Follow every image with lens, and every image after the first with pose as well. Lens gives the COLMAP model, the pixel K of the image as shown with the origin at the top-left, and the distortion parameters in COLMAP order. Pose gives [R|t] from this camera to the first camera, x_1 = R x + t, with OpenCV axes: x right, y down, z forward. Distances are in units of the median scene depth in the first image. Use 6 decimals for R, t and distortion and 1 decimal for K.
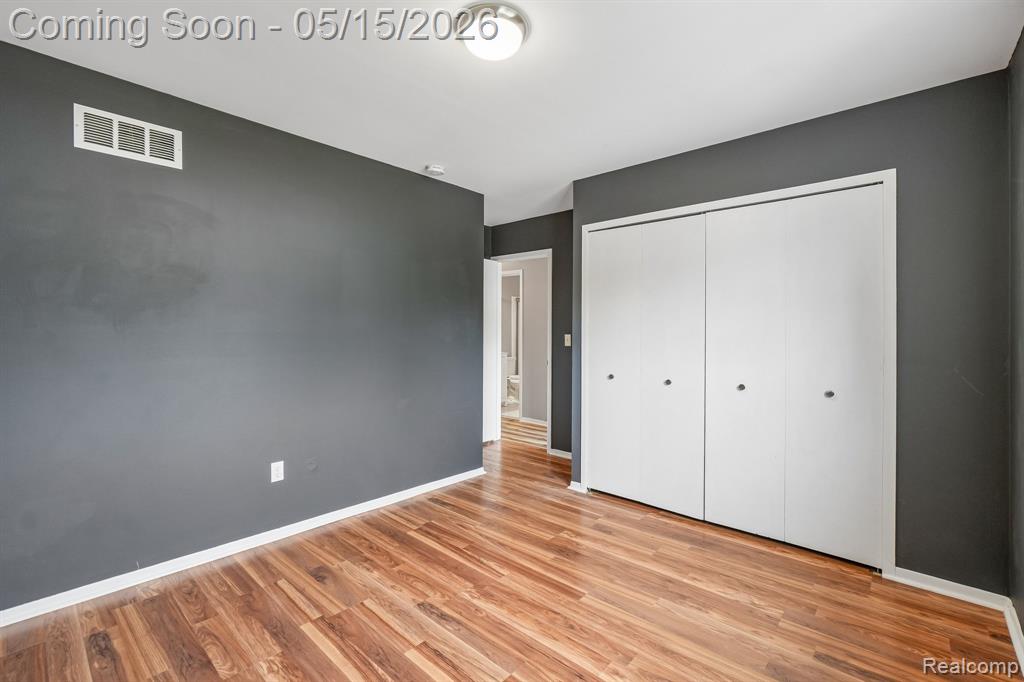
lens RADIAL K [[451.6, 0, 516.1], [0, 451.6, 328.7], [0, 0, 1]] dist [-0.001712, 0.000353]
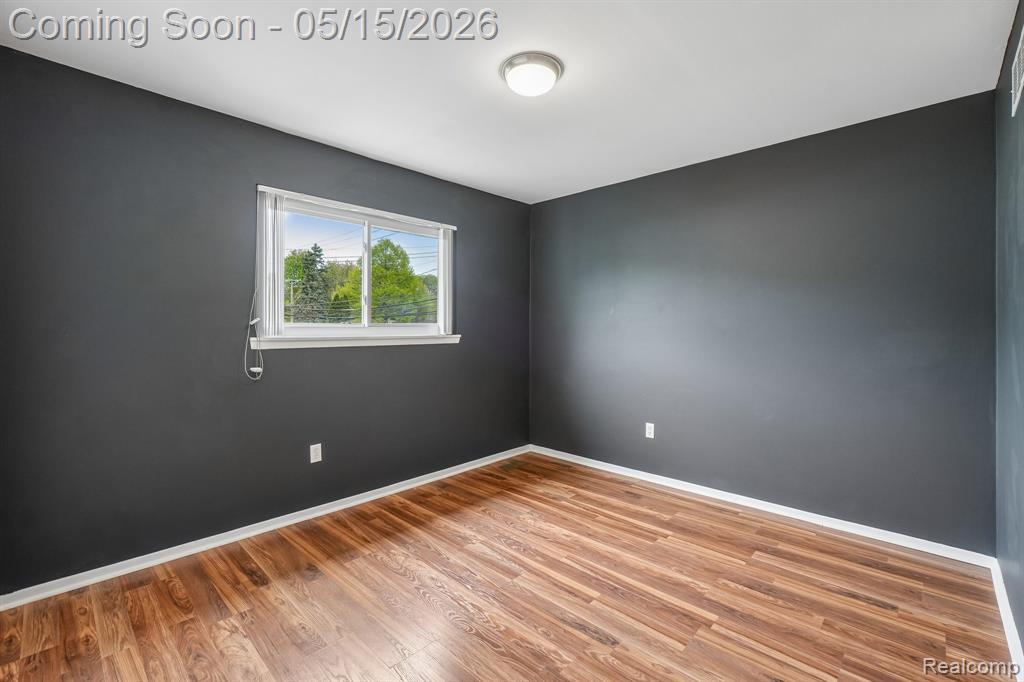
lens RADIAL K [[444.4, 0, 515.2], [0, 444.4, 328.6], [0, 0, 1]] dist [-0.001870, 0.000508]
pose [[-0.999611, -0.009654, 0.026165, -0.035715], [-0.009715, 0.999950, -0.002194, 0.015203], [-0.026143, -0.002448, -0.999655, 1.740753]]
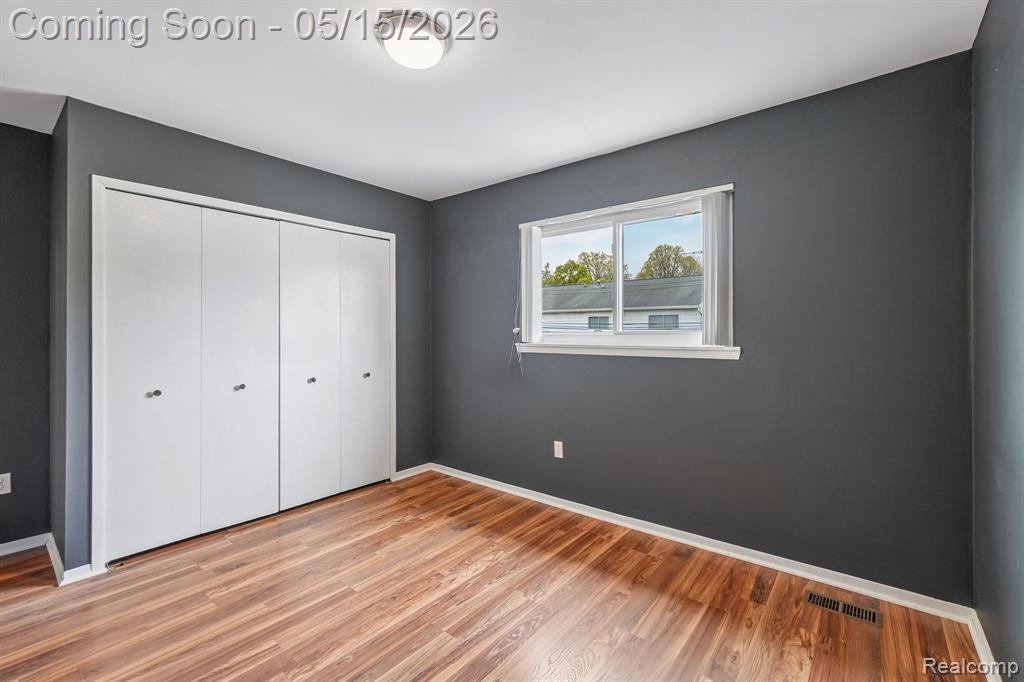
lens RADIAL K [[451.6, 0, 516.1], [0, 451.6, 328.7], [0, 0, 1]] dist [-0.001712, 0.000353]
pose [[-0.050698, 0.001823, 0.998712, -0.877173], [-0.002195, 0.999996, -0.001937, -0.002967], [-0.998712, -0.002291, -0.050694, 0.658644]]
